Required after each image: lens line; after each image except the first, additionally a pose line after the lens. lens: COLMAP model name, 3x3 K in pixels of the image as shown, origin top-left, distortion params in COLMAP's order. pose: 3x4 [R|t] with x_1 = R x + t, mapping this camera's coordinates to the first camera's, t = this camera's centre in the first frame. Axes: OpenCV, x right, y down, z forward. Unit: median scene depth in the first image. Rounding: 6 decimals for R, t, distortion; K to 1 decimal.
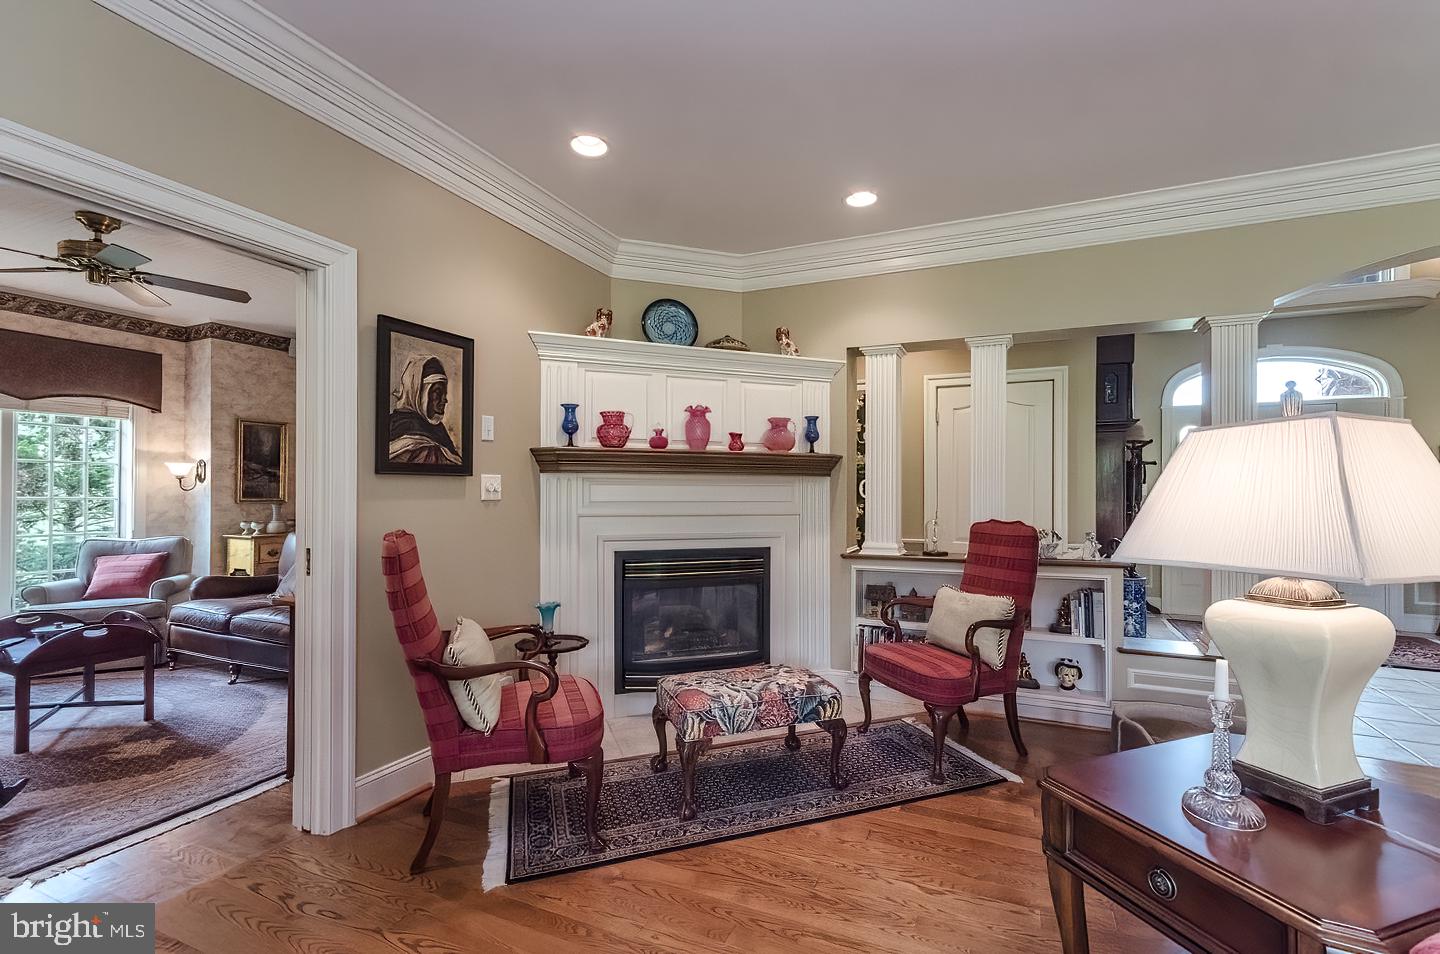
lens RADIAL K [[631.0, 0, 728.9], [0, 631.0, 485.1], [0, 0, 1]] dist [0.001425, -0.000590]
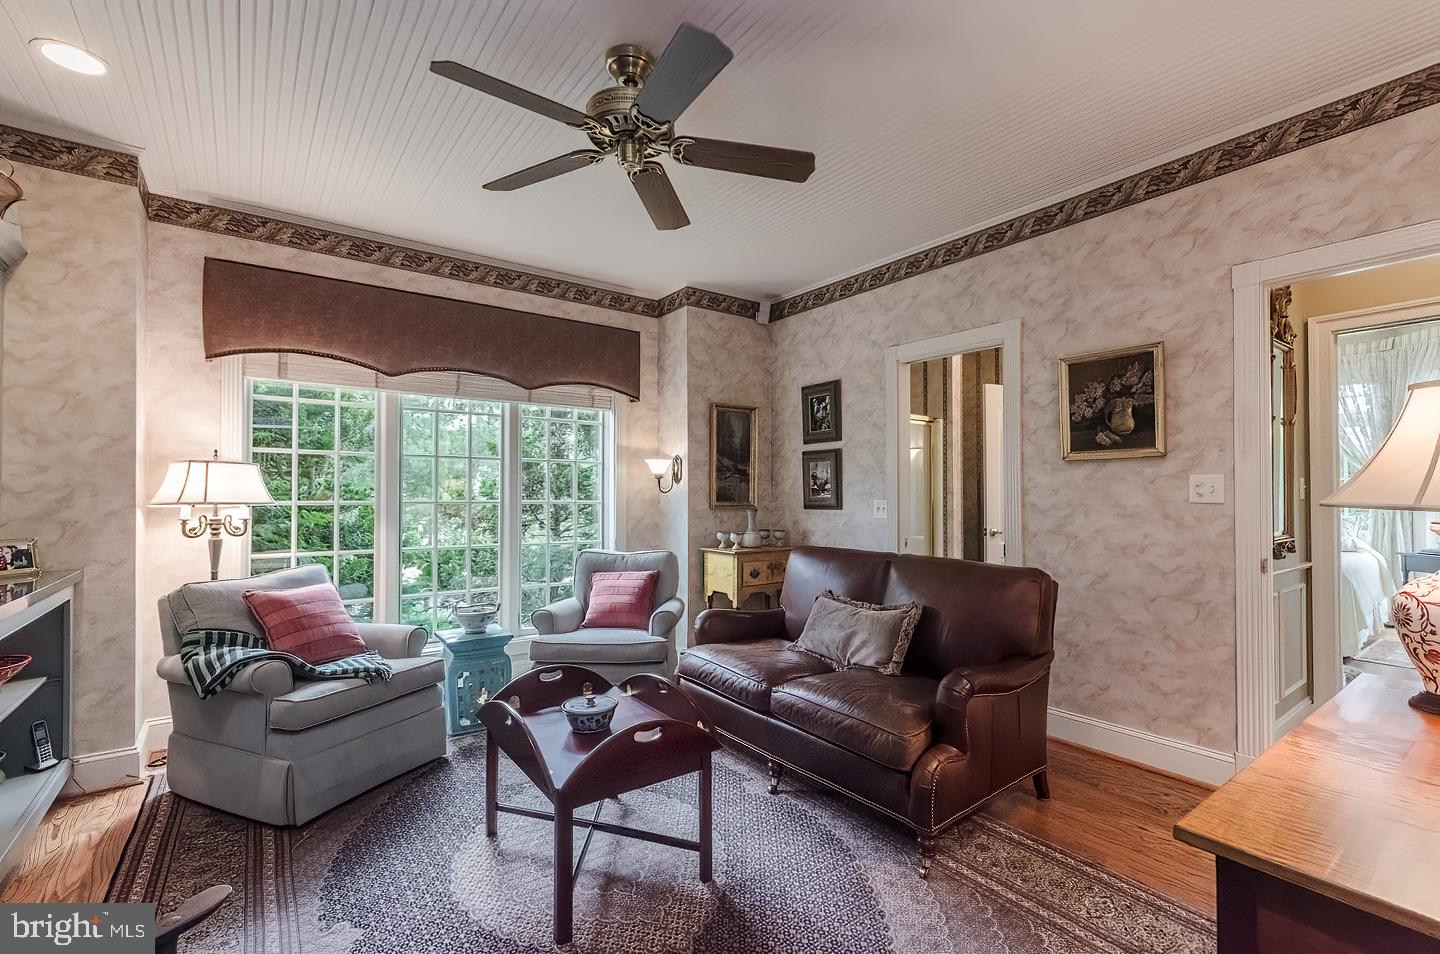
lens RADIAL K [[631.0, 0, 714.8], [0, 631.0, 482.5], [0, 0, 1]] dist [0.001425, -0.000590]
pose [[0.871308, -0.012198, -0.490584, -0.392721], [0.008305, 0.999914, -0.010111, 0.003854], [0.490666, 0.004736, 0.871335, 0.309595]]
